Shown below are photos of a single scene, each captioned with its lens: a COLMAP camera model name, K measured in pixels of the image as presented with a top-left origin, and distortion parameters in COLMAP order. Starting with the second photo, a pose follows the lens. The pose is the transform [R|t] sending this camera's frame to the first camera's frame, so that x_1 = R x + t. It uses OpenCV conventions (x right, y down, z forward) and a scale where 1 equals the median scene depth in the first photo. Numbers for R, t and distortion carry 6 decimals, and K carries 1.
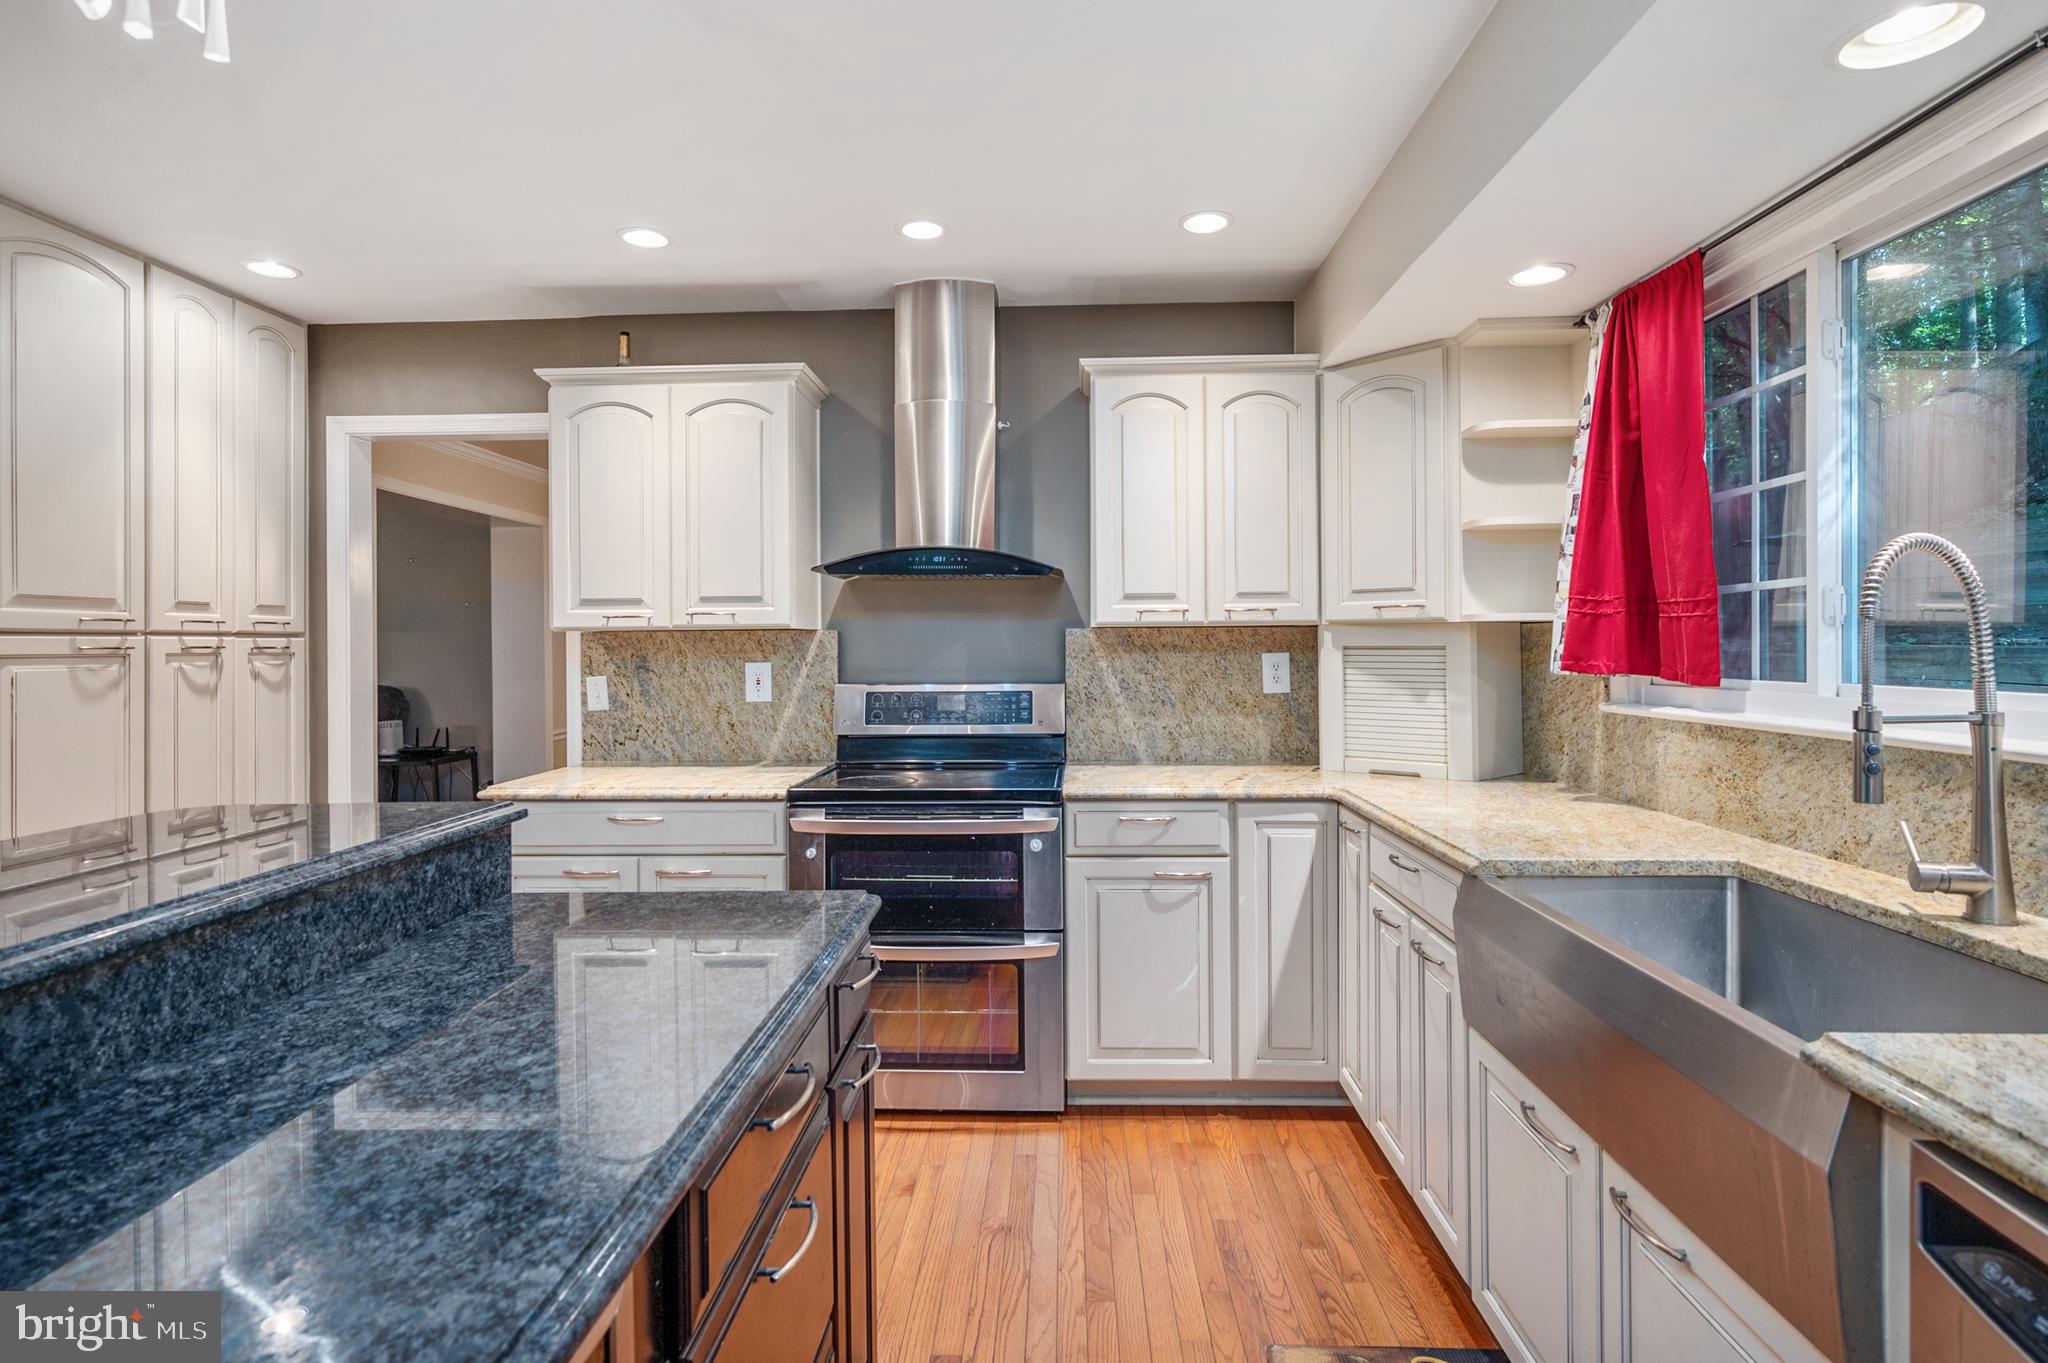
lens RADIAL K [[1019.4, 0, 1028.2], [0, 1019.4, 640.6], [0, 0, 1]] dist [-0.002583, 0.000978]
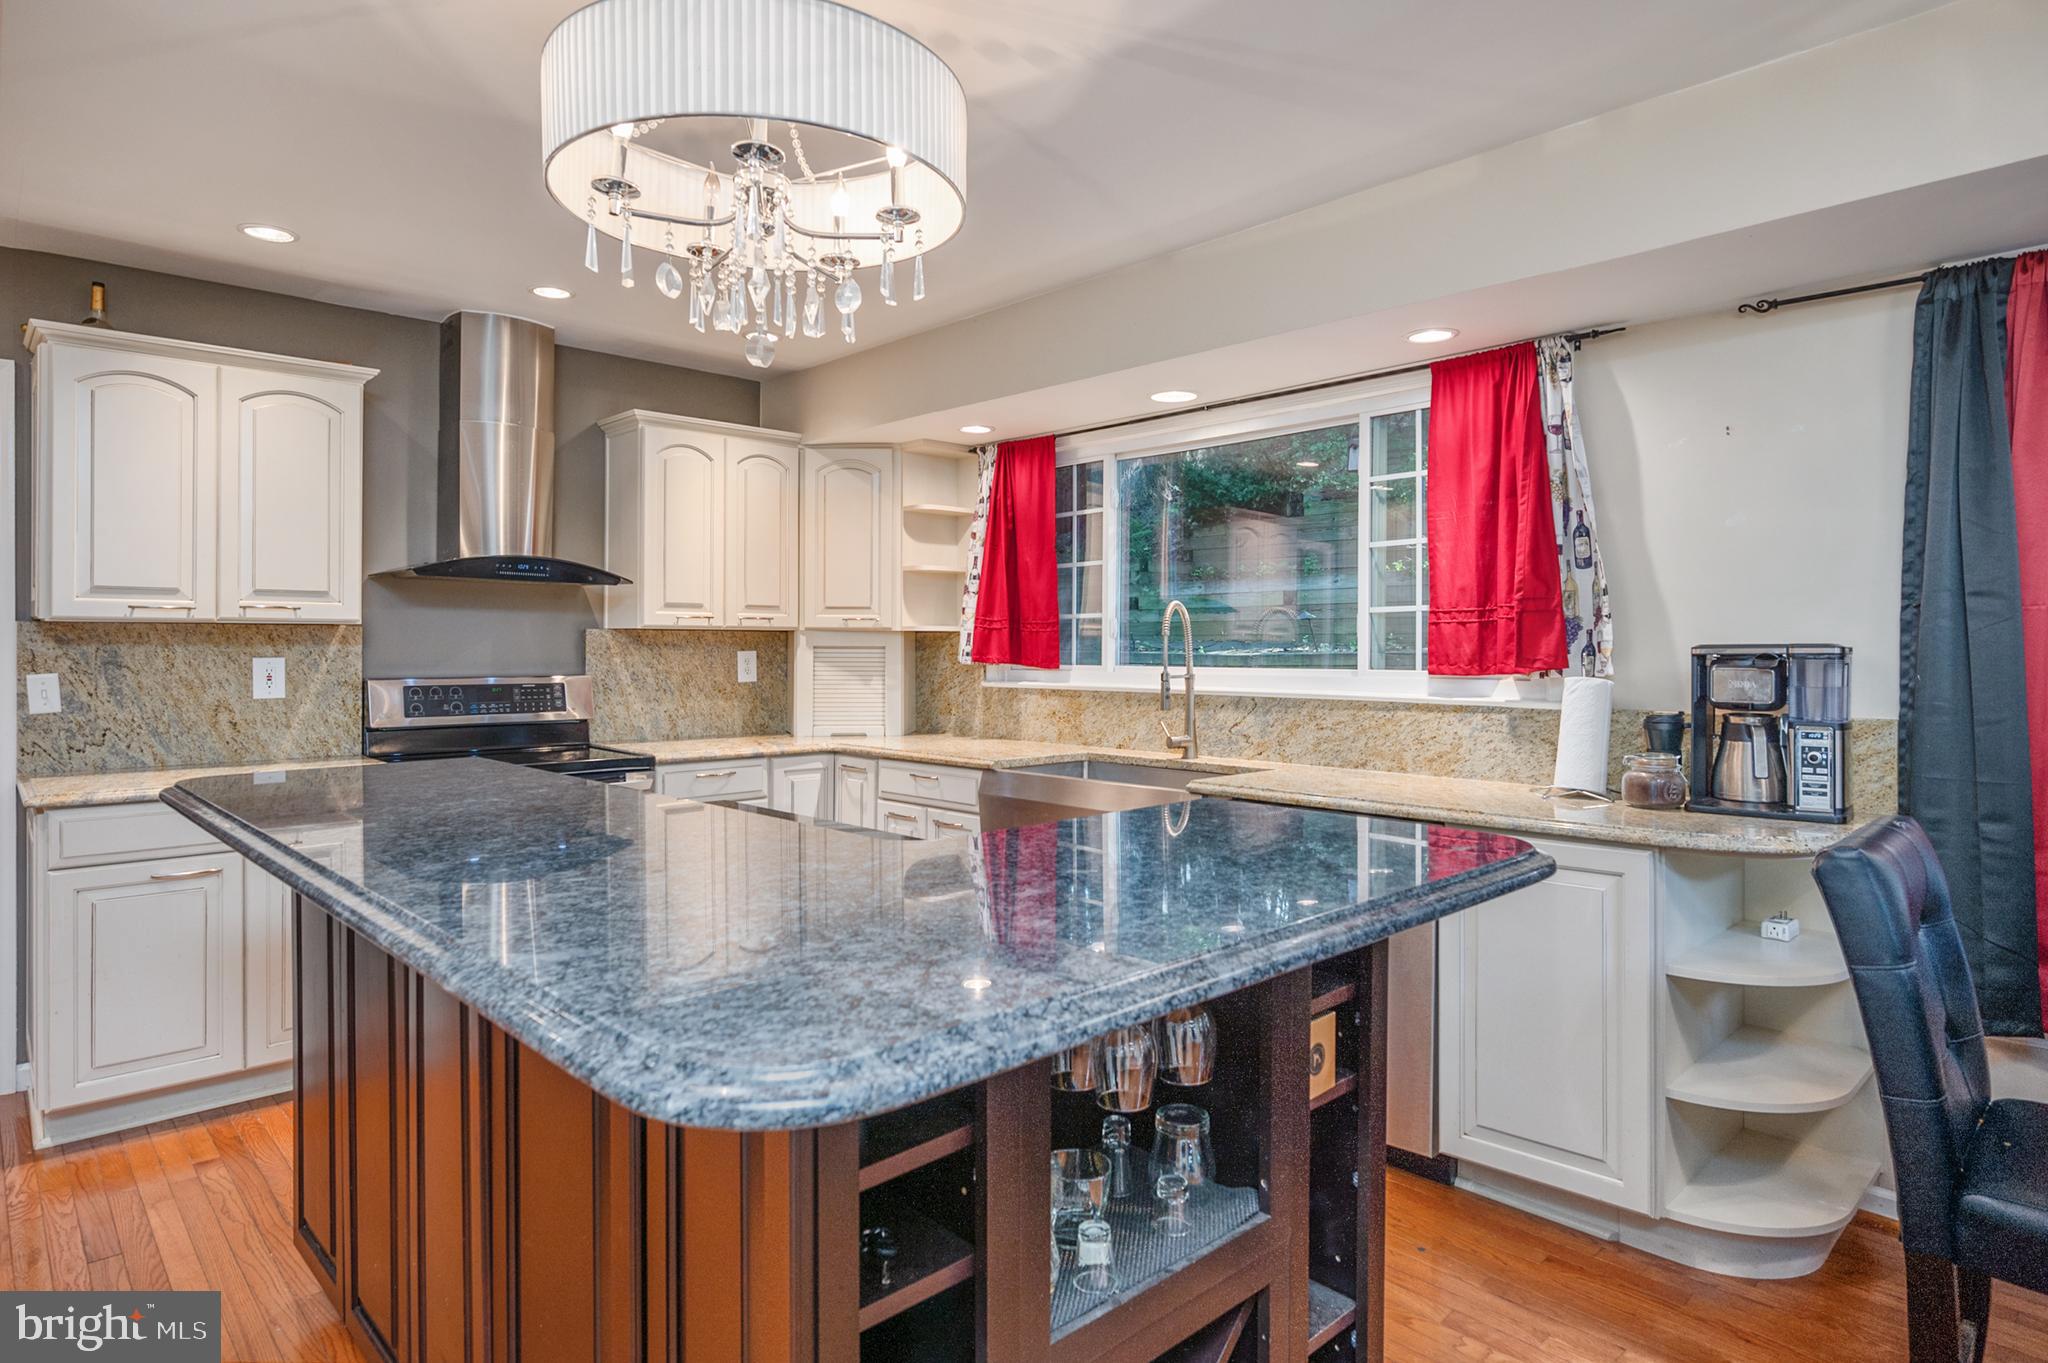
lens RADIAL K [[1128.9, 0, 1029.7], [0, 1128.9, 648.3], [0, 0, 1]] dist [0.000553, -0.000946]
pose [[0.699306, 0.008183, 0.714776, -0.584413], [-0.011015, 0.999939, -0.000671, 0.005973], [-0.714738, -0.007404, 0.699353, -0.289517]]
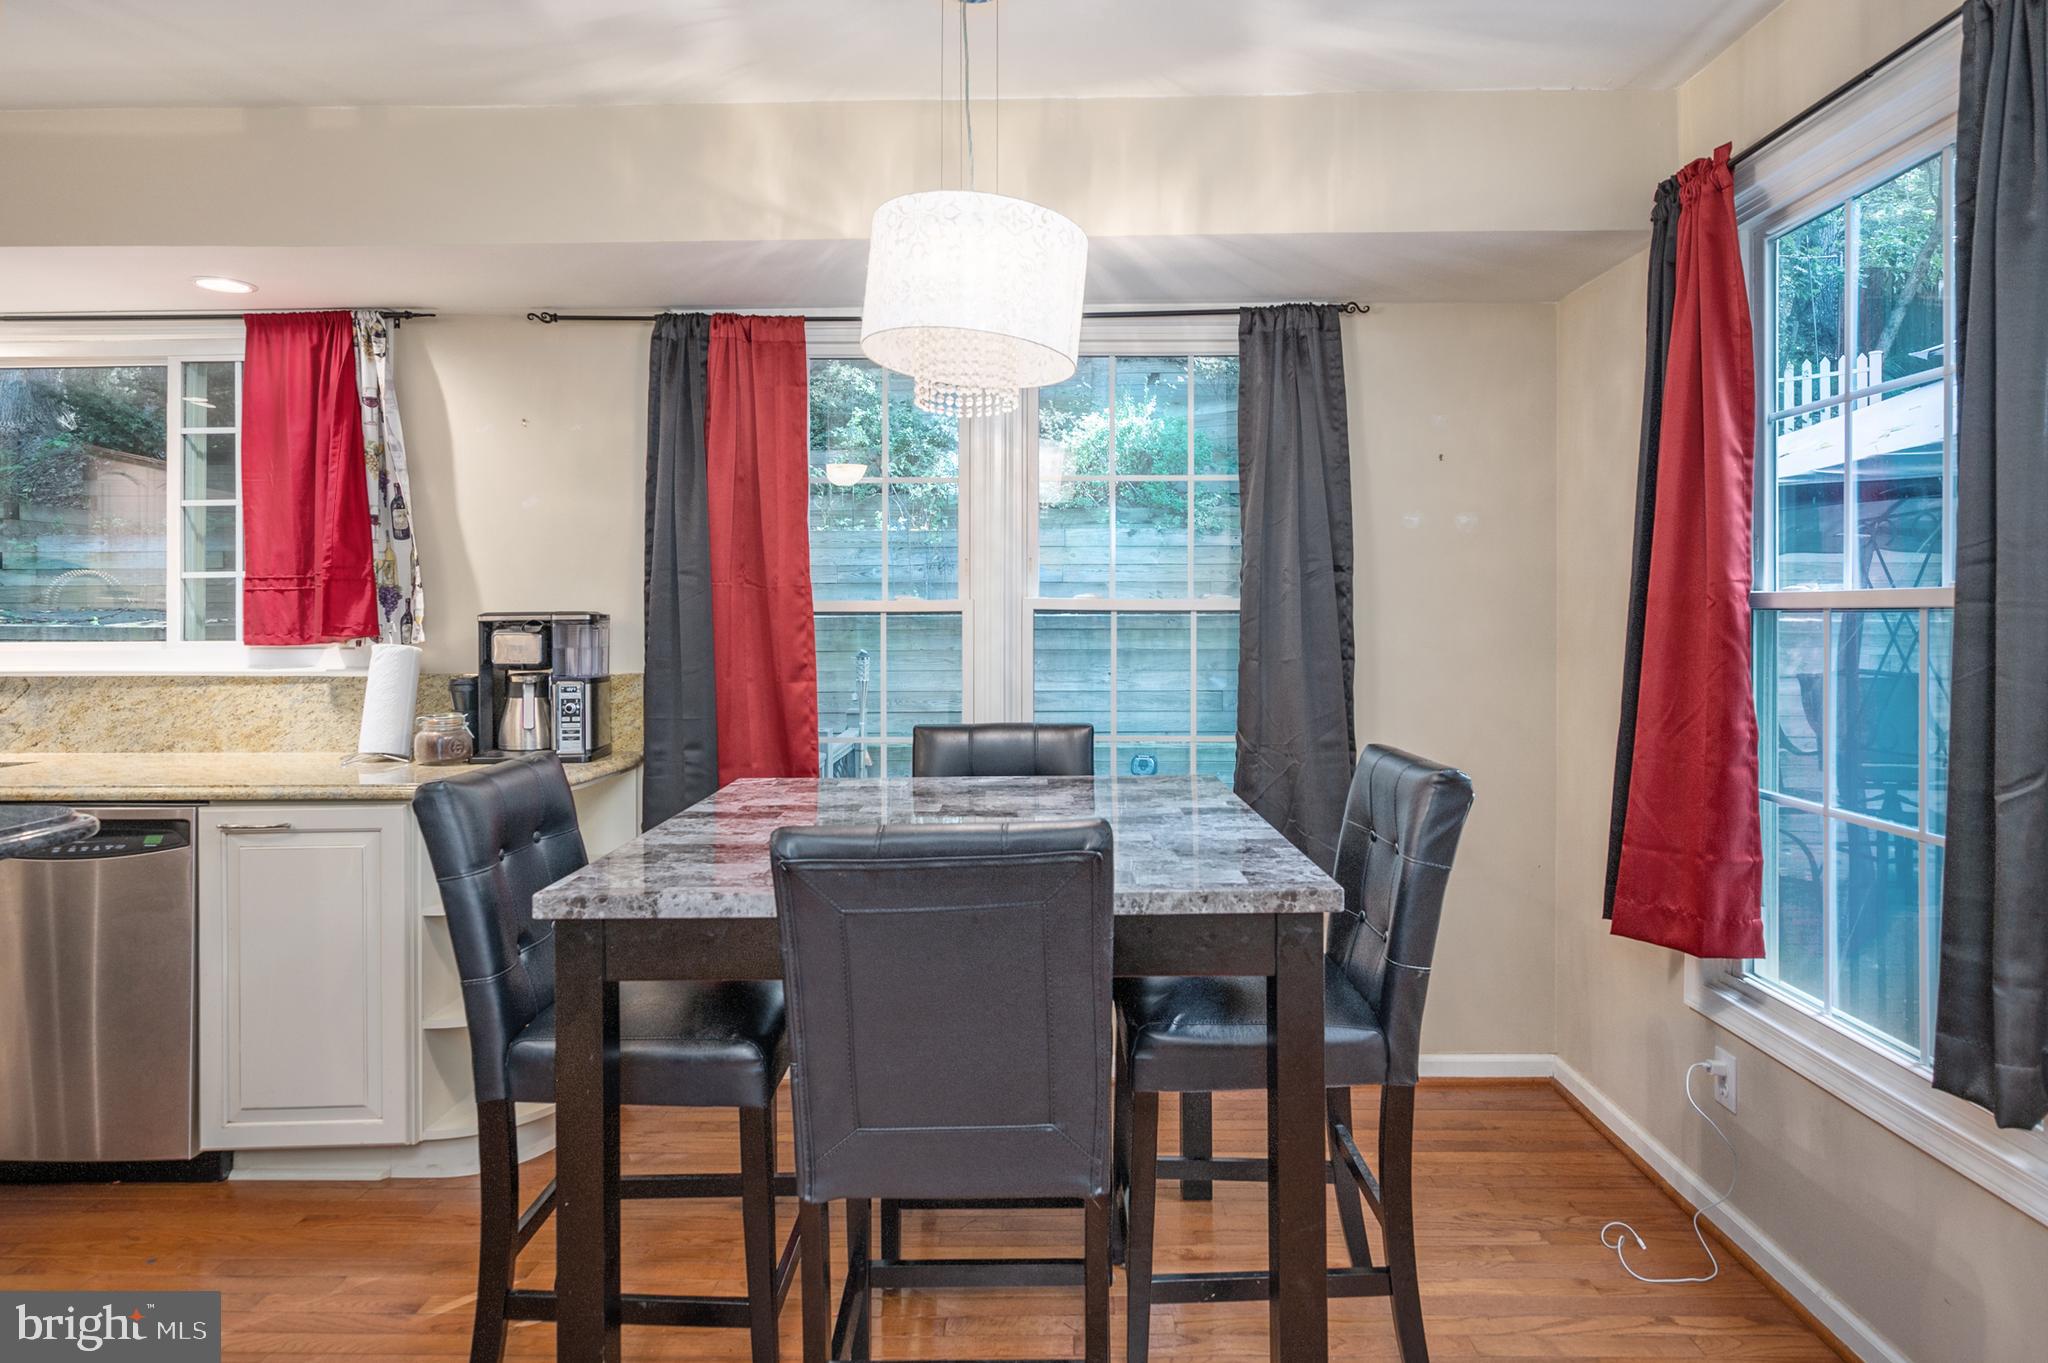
lens RADIAL K [[1128.9, 0, 1036.4], [0, 1128.9, 616.9], [0, 0, 1]] dist [0.000553, -0.000946]
pose [[-0.020343, 0.006442, 0.999772, -0.575172], [-0.002148, 0.999977, -0.006487, 0.005831], [-0.999791, -0.002280, -0.020329, -0.495035]]
